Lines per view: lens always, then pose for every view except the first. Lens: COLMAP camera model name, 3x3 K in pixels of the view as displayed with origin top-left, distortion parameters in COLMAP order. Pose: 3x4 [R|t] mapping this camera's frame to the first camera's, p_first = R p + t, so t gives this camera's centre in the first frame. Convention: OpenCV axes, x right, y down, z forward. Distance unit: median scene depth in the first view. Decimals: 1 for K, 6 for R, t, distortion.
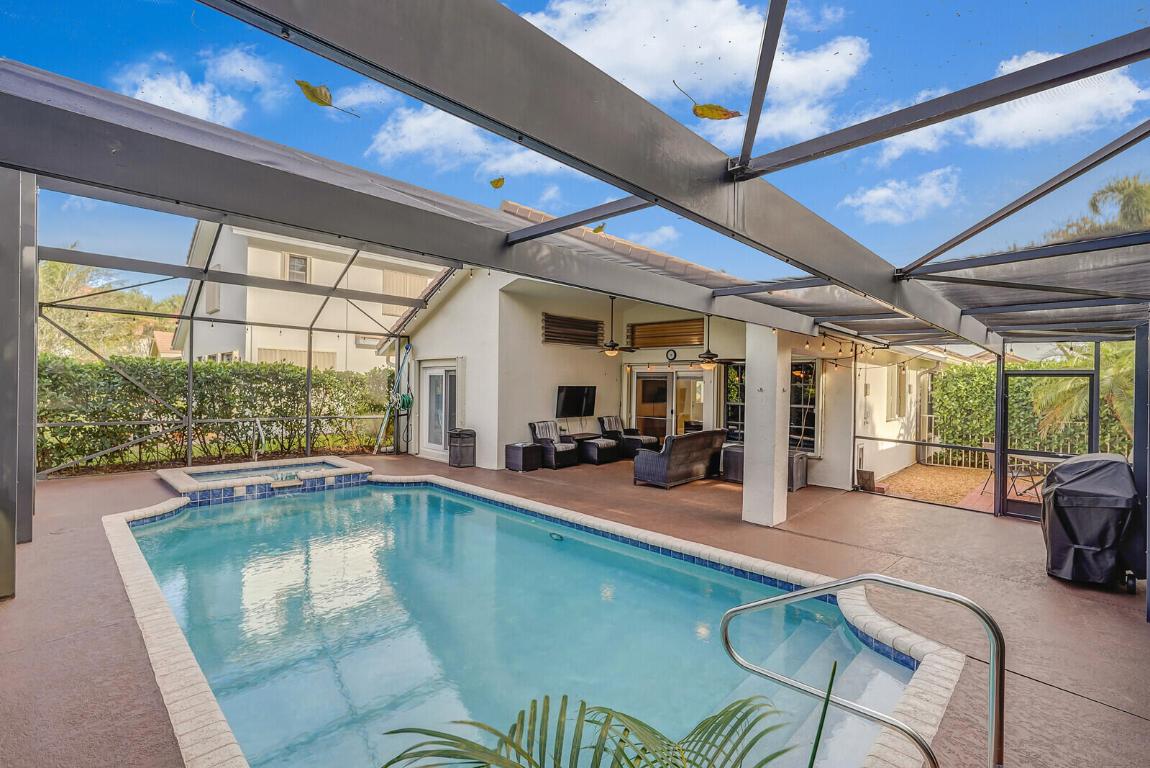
lens RADIAL K [[523.9, 0, 578.5], [0, 523.9, 384.1], [0, 0, 1]] dist [0.009322, 0.000612]
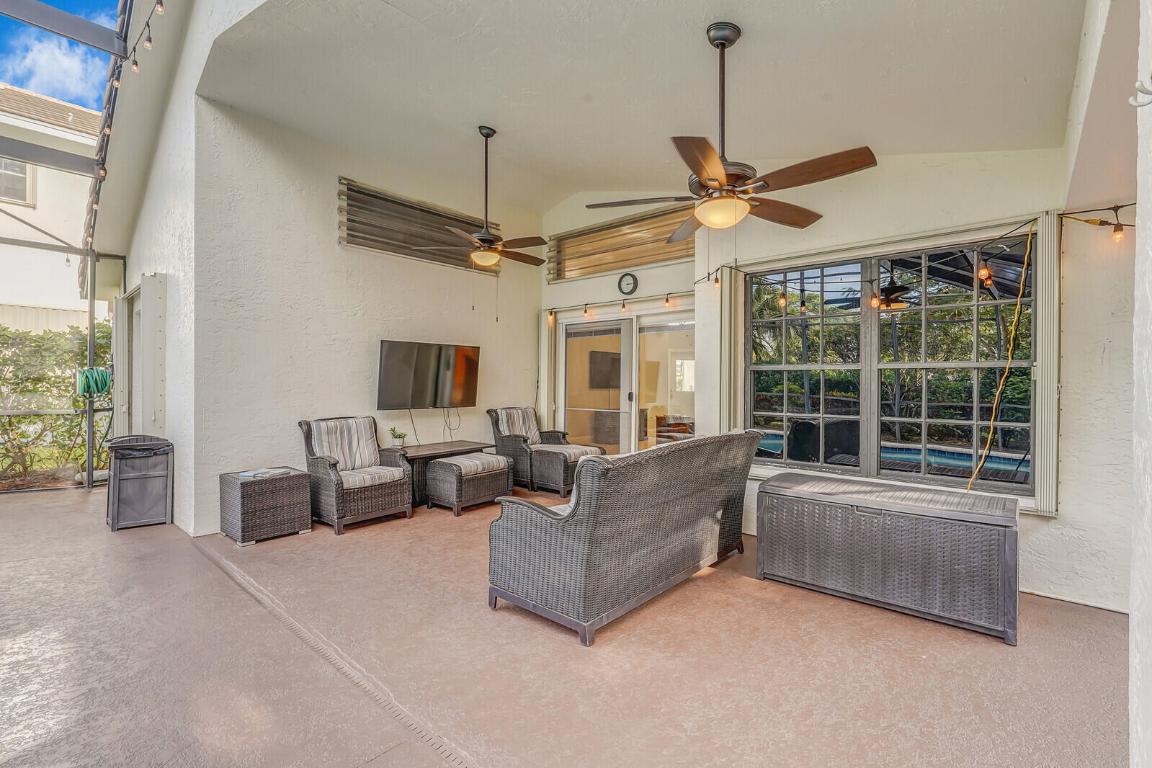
lens RADIAL K [[519.6, 0, 576.0], [0, 519.6, 384.0], [0, 0, 1]] dist [0.000939, 0.000352]
pose [[0.999357, -0.007496, 0.035071, 0.113541], [0.007584, 0.999968, -0.002379, 0.043161], [-0.035052, 0.002643, 0.999382, 0.523755]]
